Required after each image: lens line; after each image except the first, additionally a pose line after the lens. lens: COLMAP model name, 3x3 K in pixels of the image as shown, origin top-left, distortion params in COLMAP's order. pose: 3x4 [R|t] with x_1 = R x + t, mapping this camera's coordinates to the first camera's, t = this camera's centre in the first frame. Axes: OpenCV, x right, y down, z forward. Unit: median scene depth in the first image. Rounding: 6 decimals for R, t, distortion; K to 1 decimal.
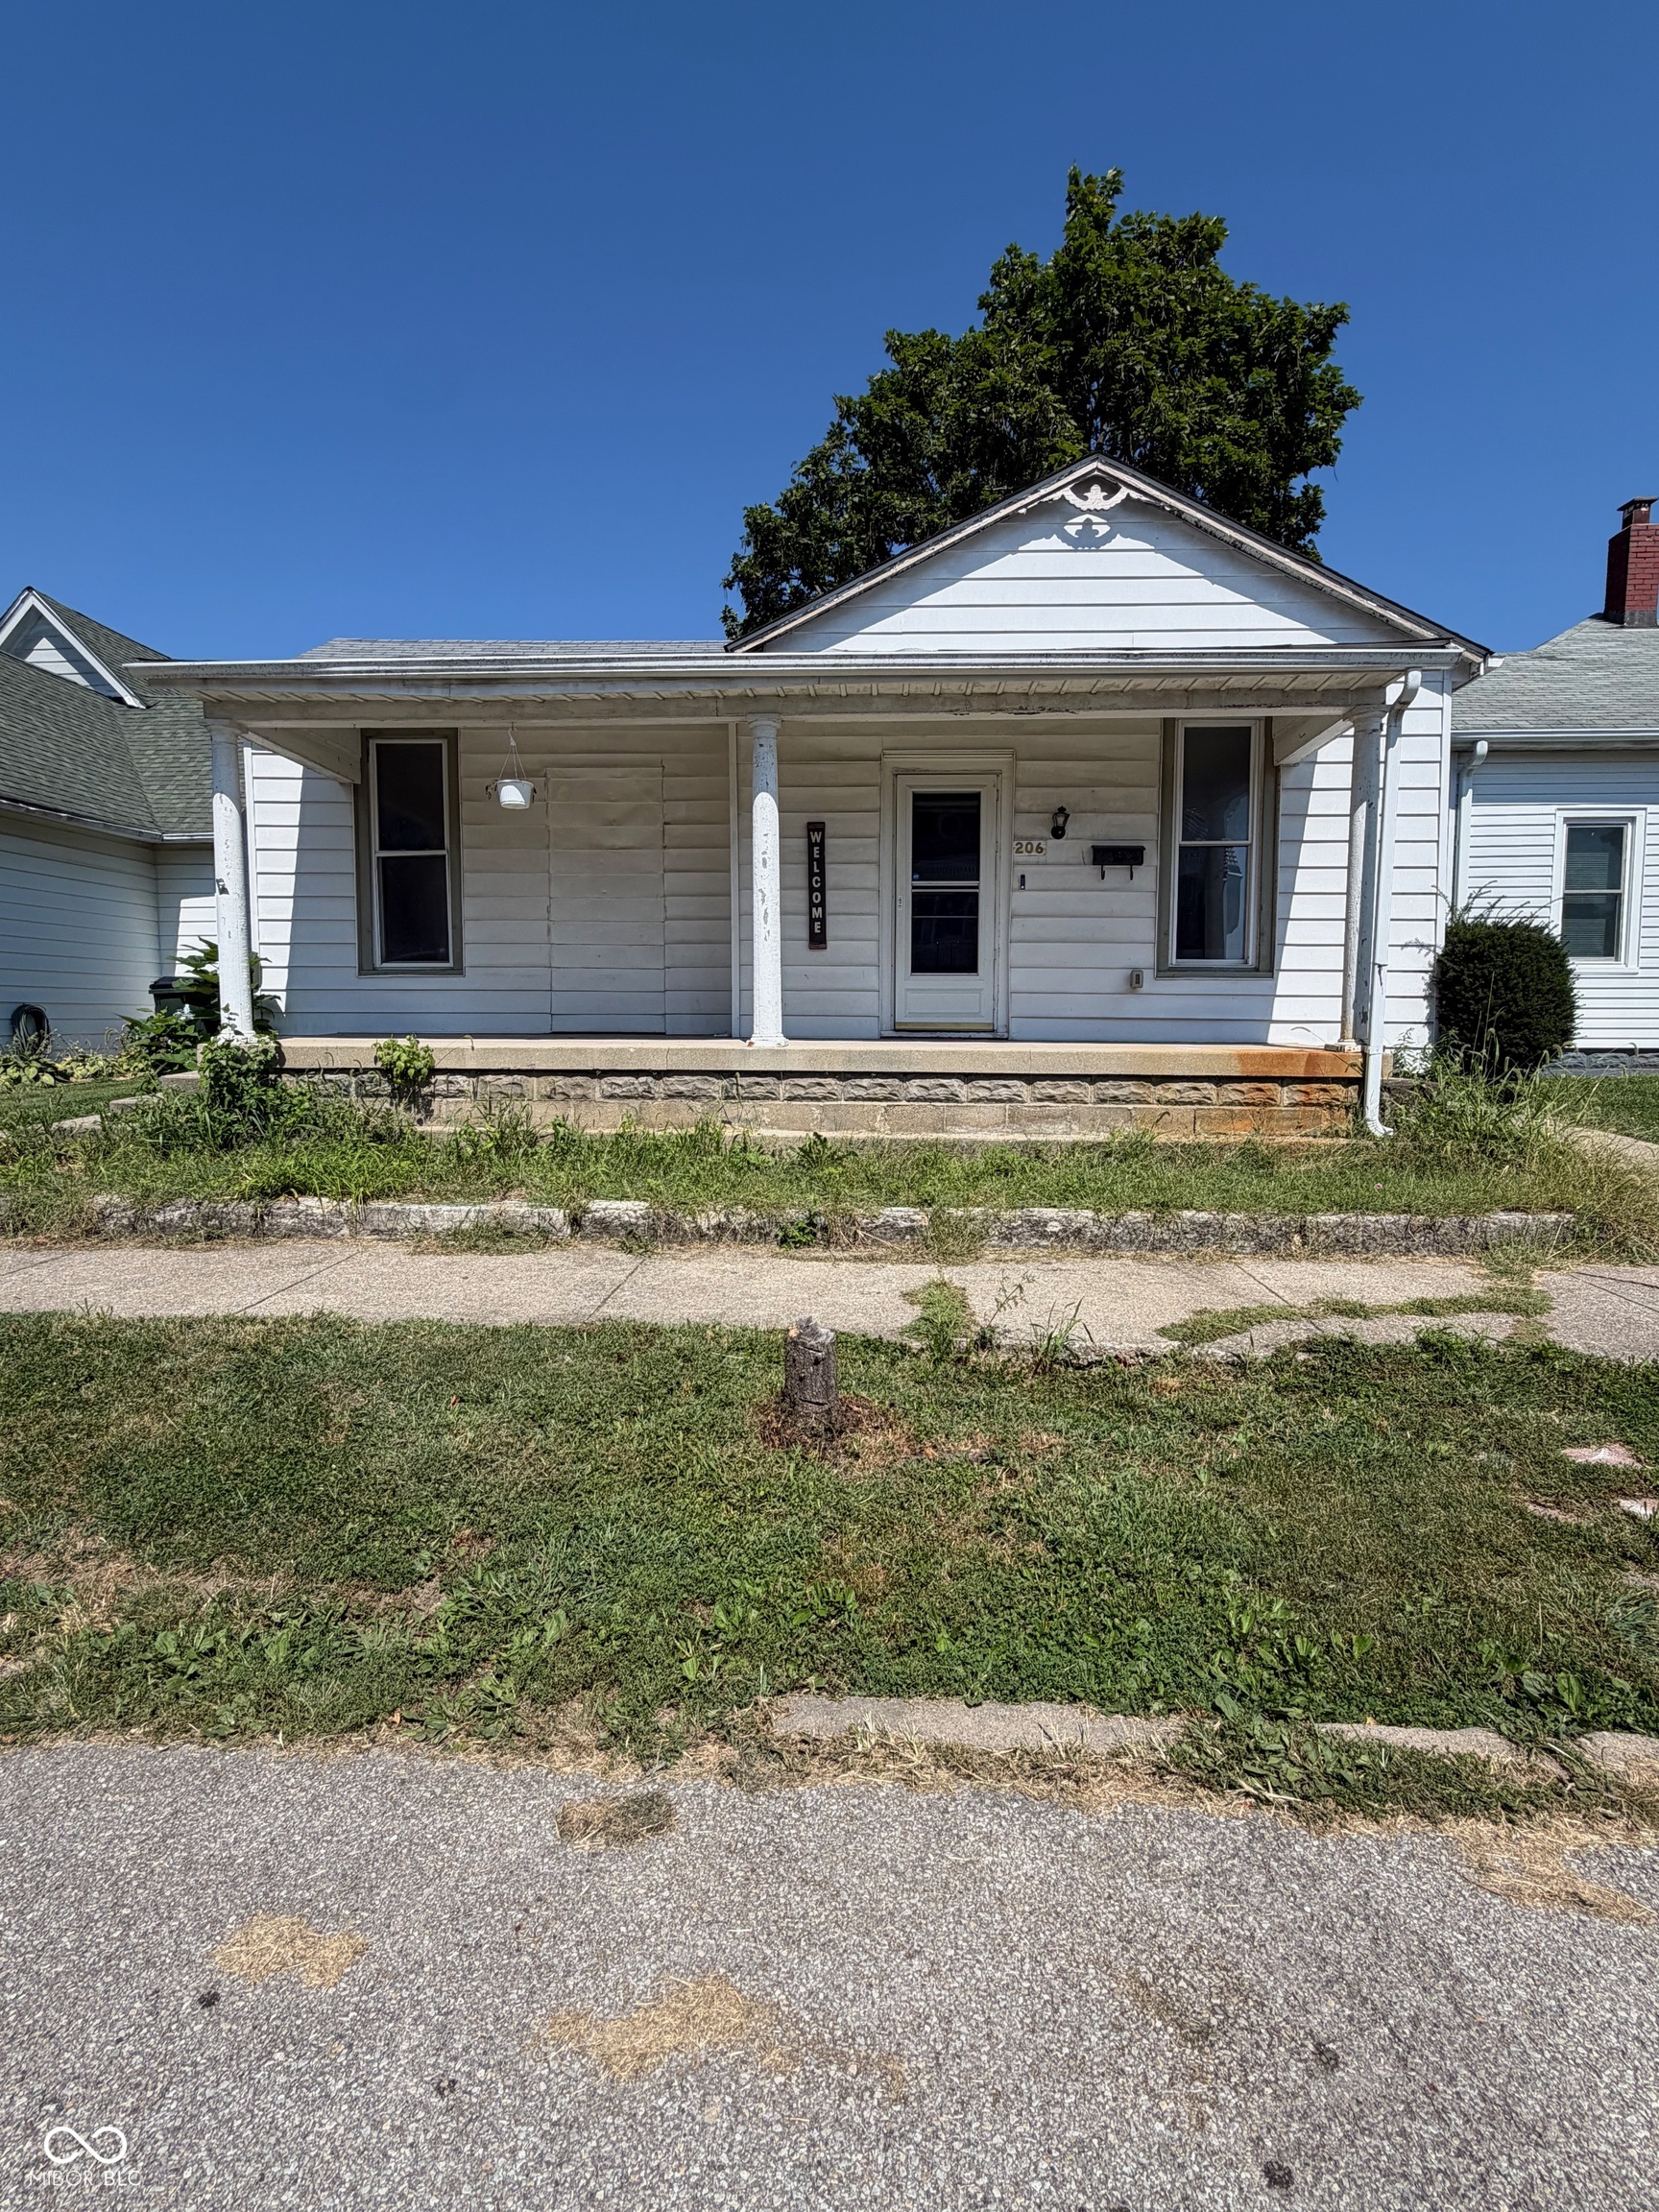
lens RADIAL K [[1022.1, 0, 829.5], [0, 1022.1, 1106.0], [0, 0, 1]] dist [0.000257, 0.000077]
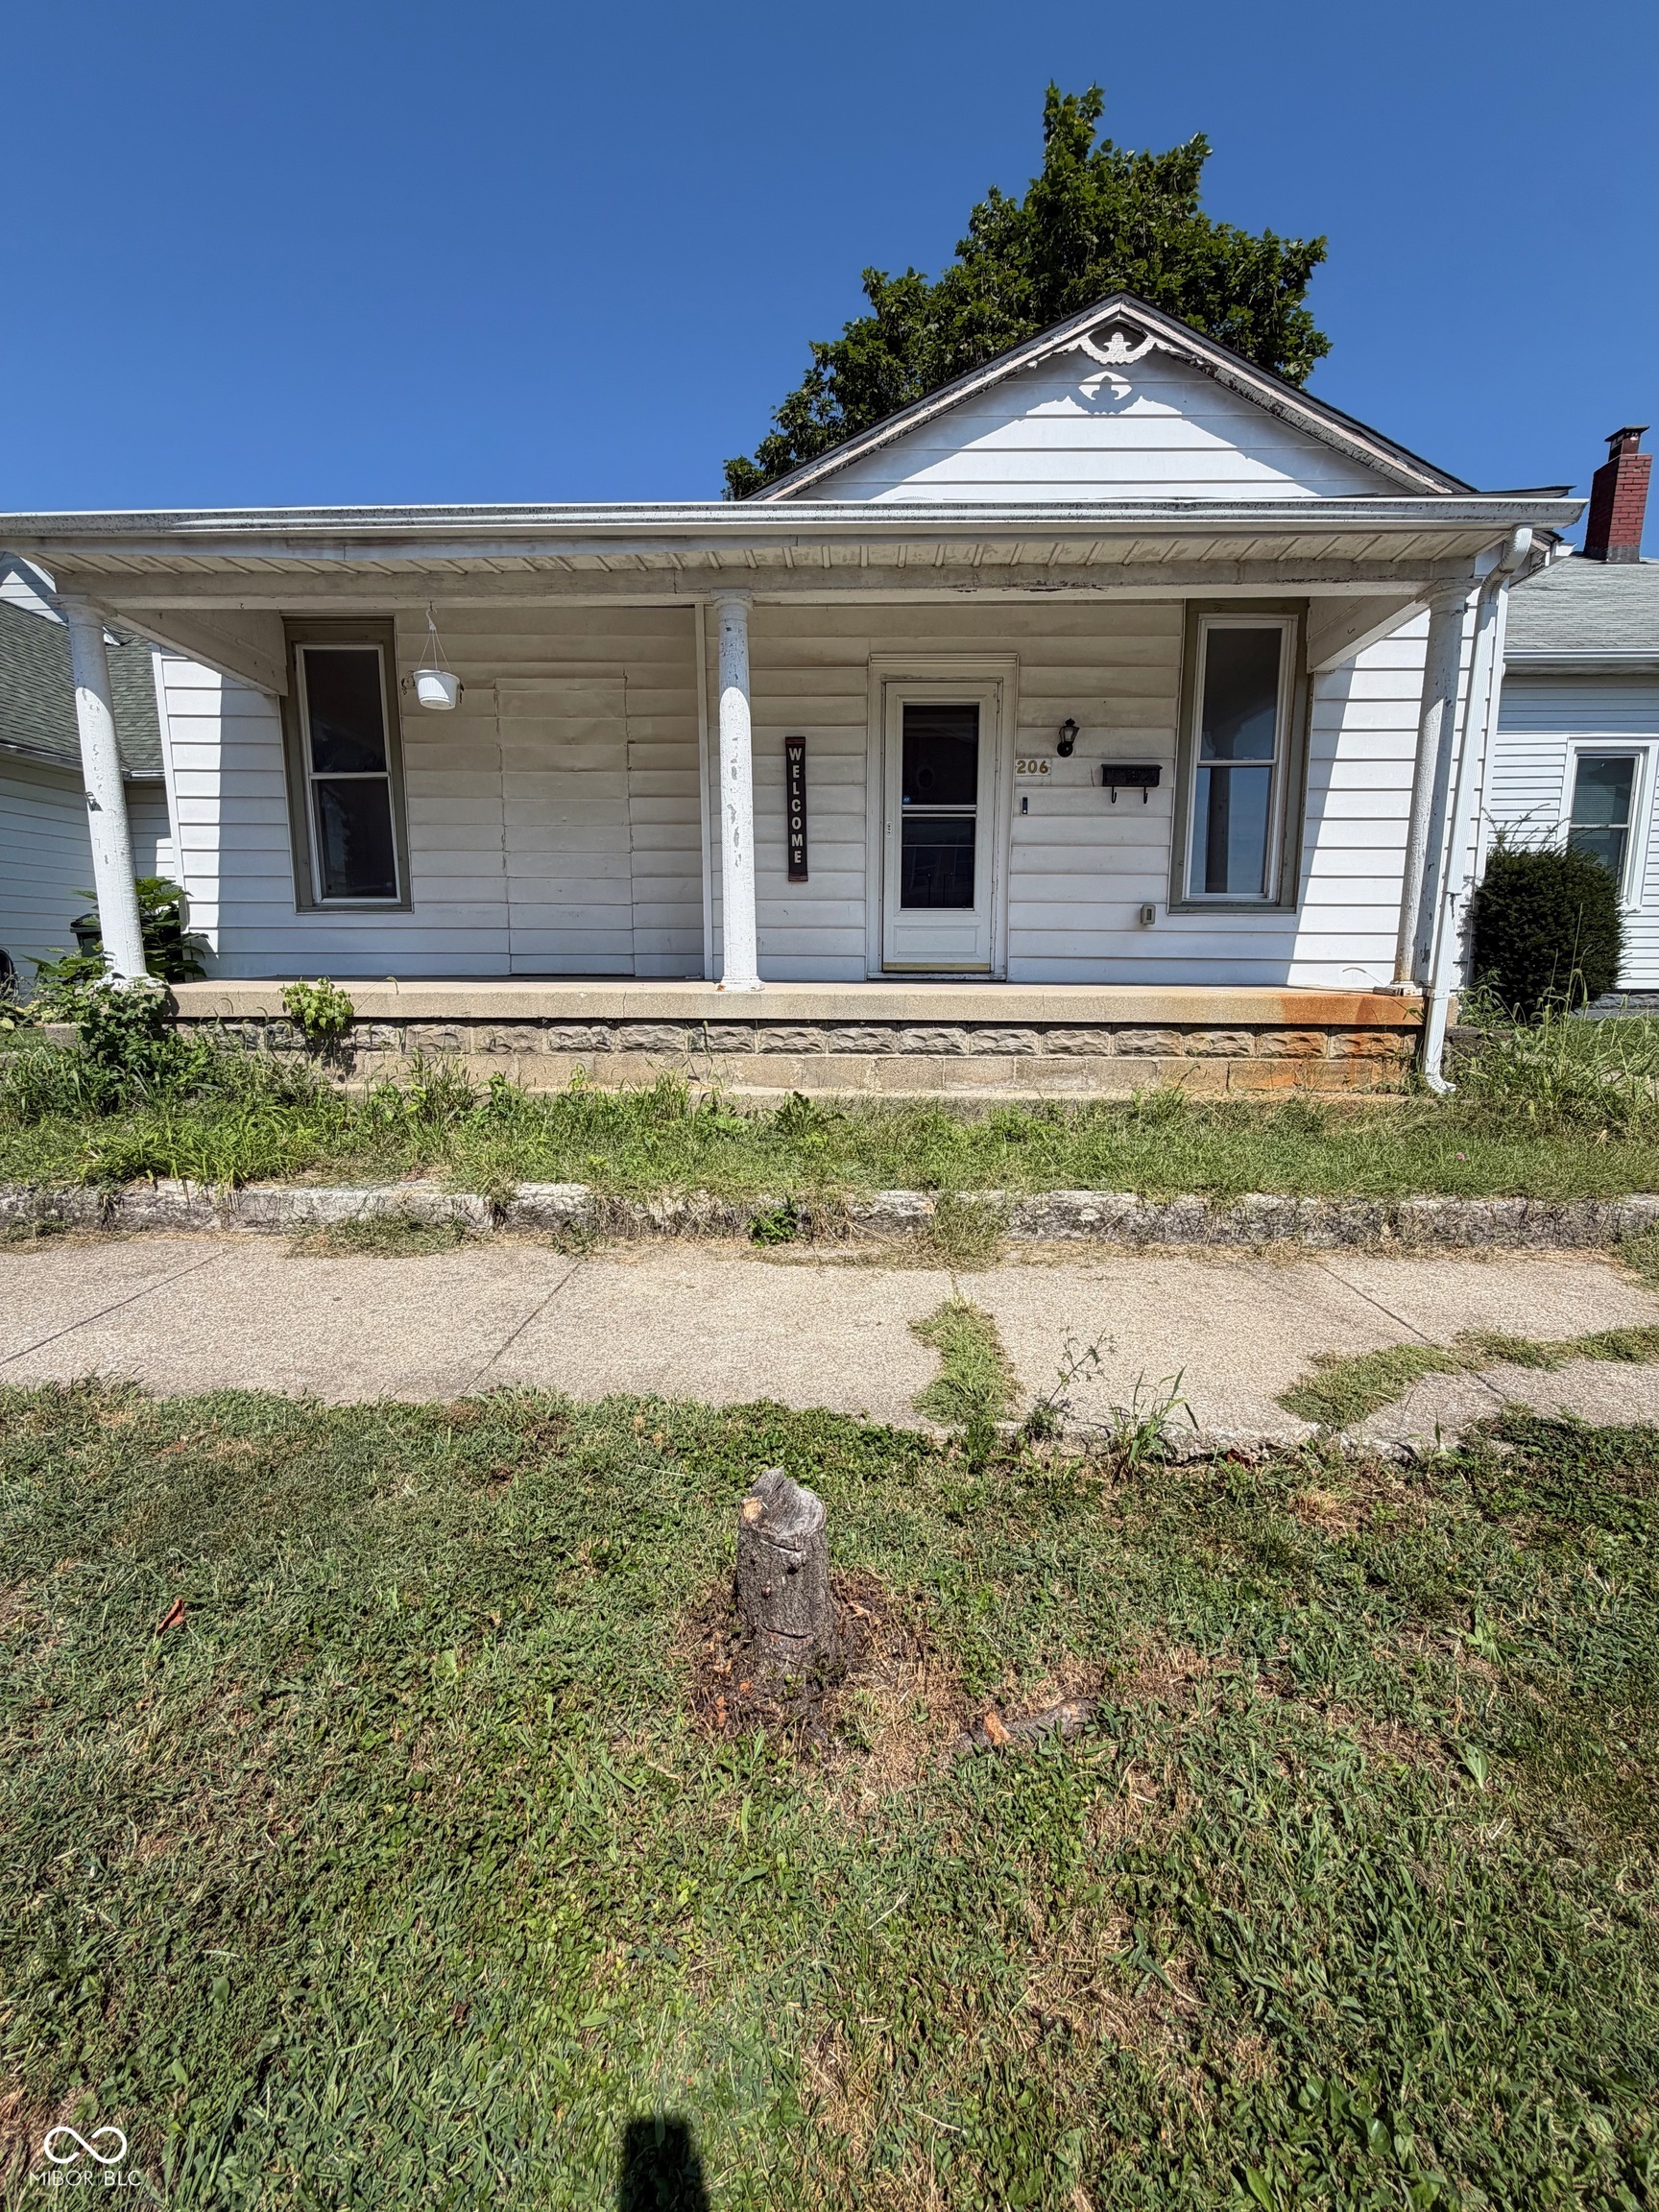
lens RADIAL K [[896.2, 0, 829.5], [0, 896.2, 1106.0], [0, 0, 1]] dist [-0.001100, -0.000145]
pose [[0.999790, -0.004391, 0.020040, -0.000467], [0.002877, 0.997183, 0.074956, -0.017436], [-0.020312, -0.074882, 0.996985, 0.234189]]
